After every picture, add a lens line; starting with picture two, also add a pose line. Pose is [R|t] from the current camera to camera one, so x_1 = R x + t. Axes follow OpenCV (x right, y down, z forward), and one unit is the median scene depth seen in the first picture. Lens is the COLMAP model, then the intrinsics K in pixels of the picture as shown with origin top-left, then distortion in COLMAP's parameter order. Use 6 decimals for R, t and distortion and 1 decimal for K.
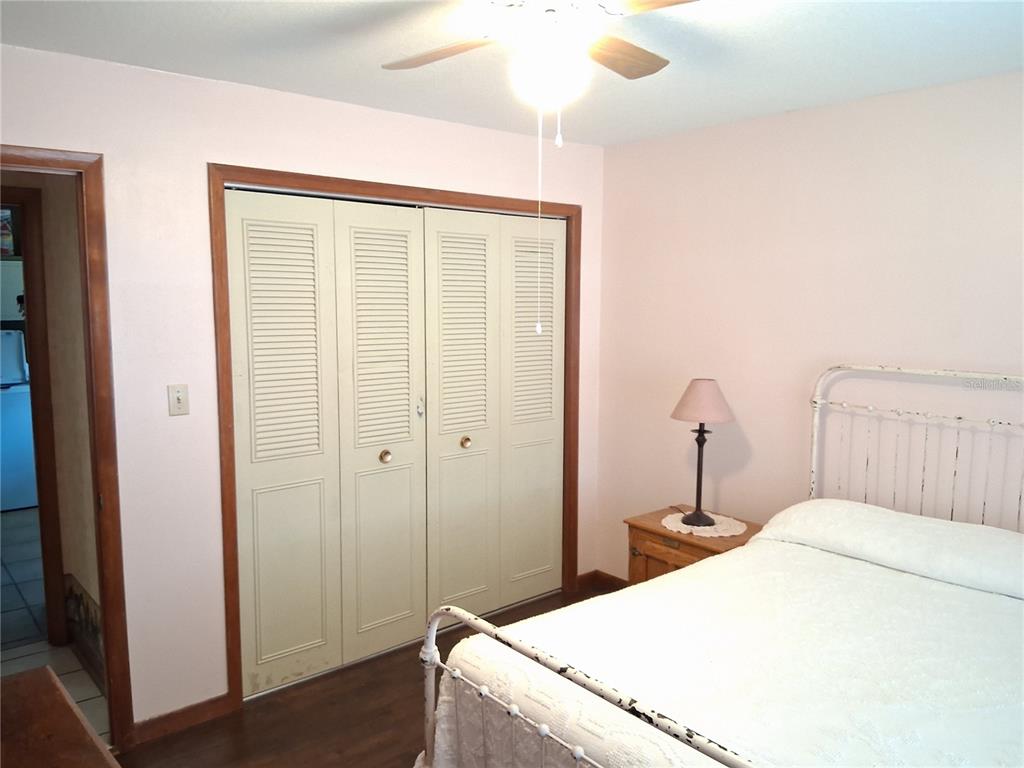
lens RADIAL K [[774.3, 0, 510.9], [0, 774.3, 381.3], [0, 0, 1]] dist [0.090518, -0.131455]
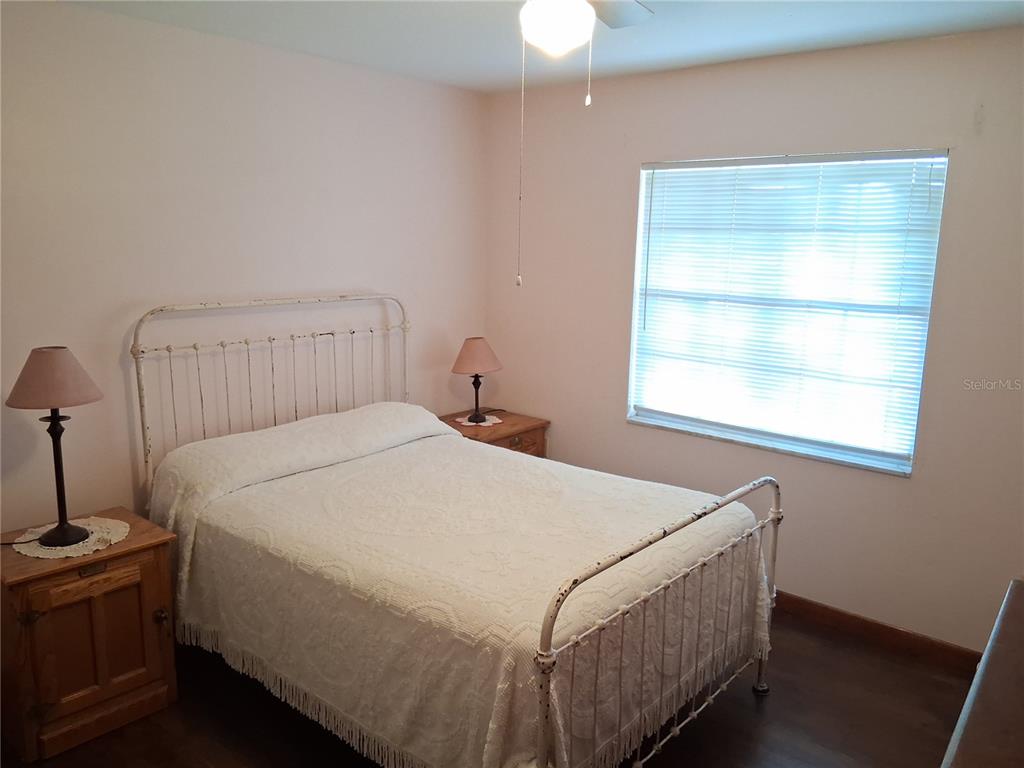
lens RADIAL K [[774.3, 0, 511.3], [0, 774.3, 387.7], [0, 0, 1]] dist [0.090518, -0.131455]
pose [[-0.139719, -0.198815, 0.970026, -0.620309], [0.096840, 0.972196, 0.213208, -0.095048], [-0.985444, 0.123726, -0.116581, 0.763793]]
